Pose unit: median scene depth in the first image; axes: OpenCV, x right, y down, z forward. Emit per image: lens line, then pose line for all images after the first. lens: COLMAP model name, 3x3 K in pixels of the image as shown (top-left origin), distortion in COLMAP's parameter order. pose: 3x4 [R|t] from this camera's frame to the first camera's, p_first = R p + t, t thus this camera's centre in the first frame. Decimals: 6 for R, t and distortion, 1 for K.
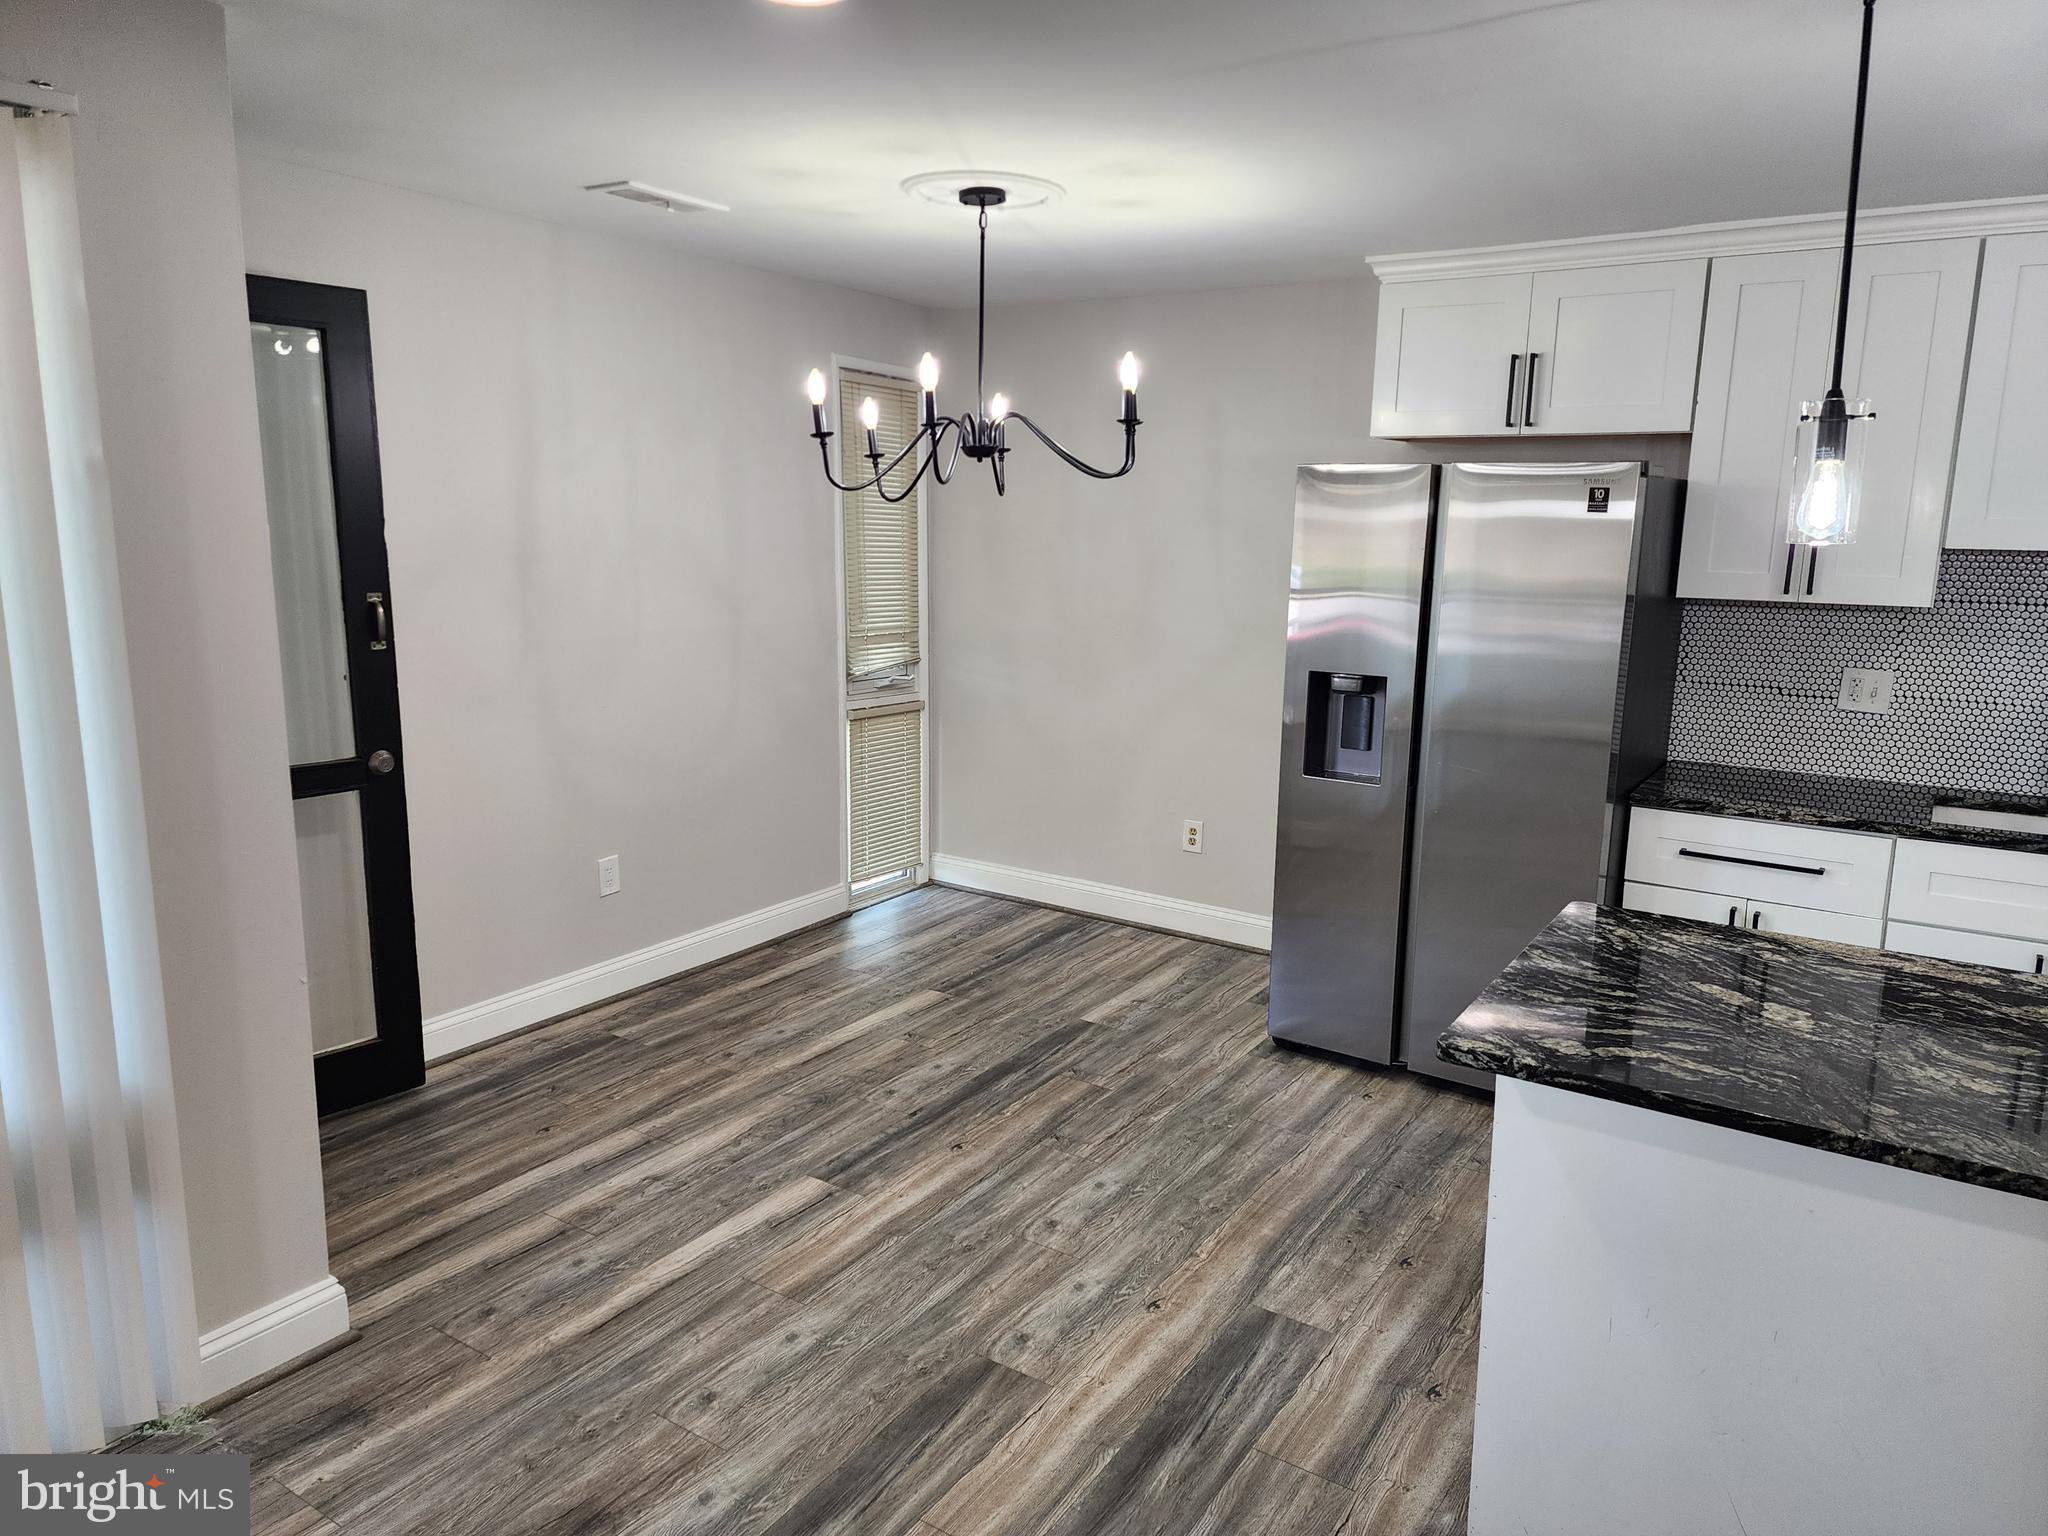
lens RADIAL K [[1352.9, 0, 1054.3], [0, 1352.9, 761.6], [0, 0, 1]] dist [0.072747, -0.064855]
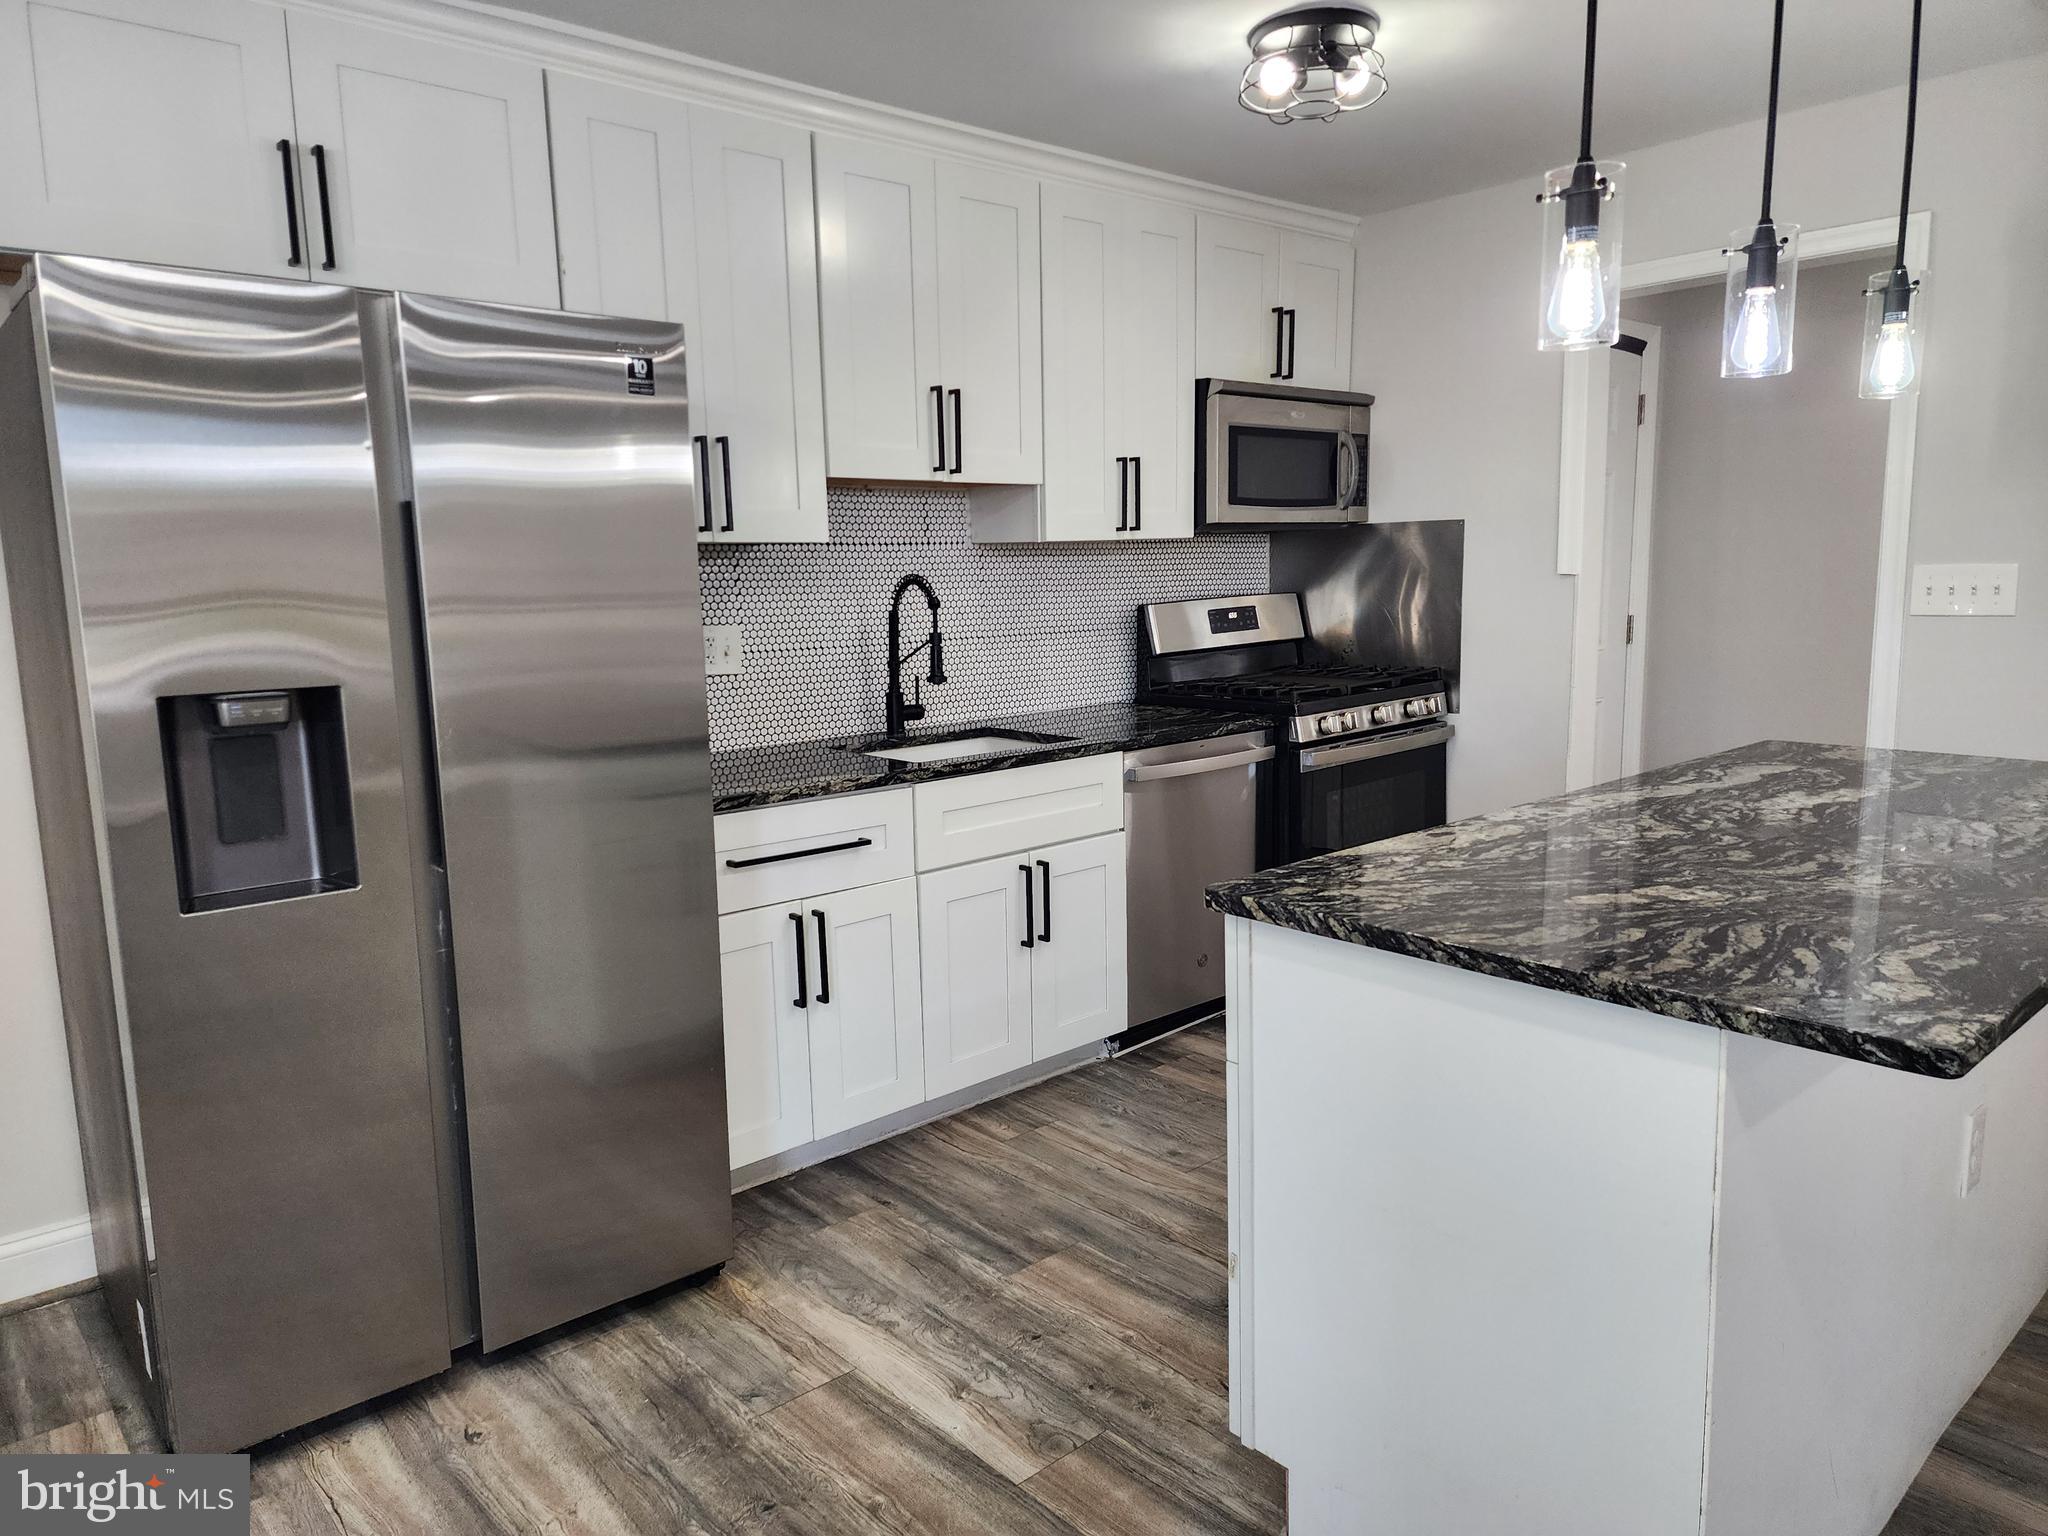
lens RADIAL K [[1352.9, 0, 1024.6], [0, 1352.9, 768.0], [0, 0, 1]] dist [0.072747, -0.064855]
pose [[0.271670, -0.162445, 0.948581, -0.221578], [0.201705, 0.973371, 0.108923, -0.038908], [-0.941016, 0.161742, 0.297202, 0.665027]]
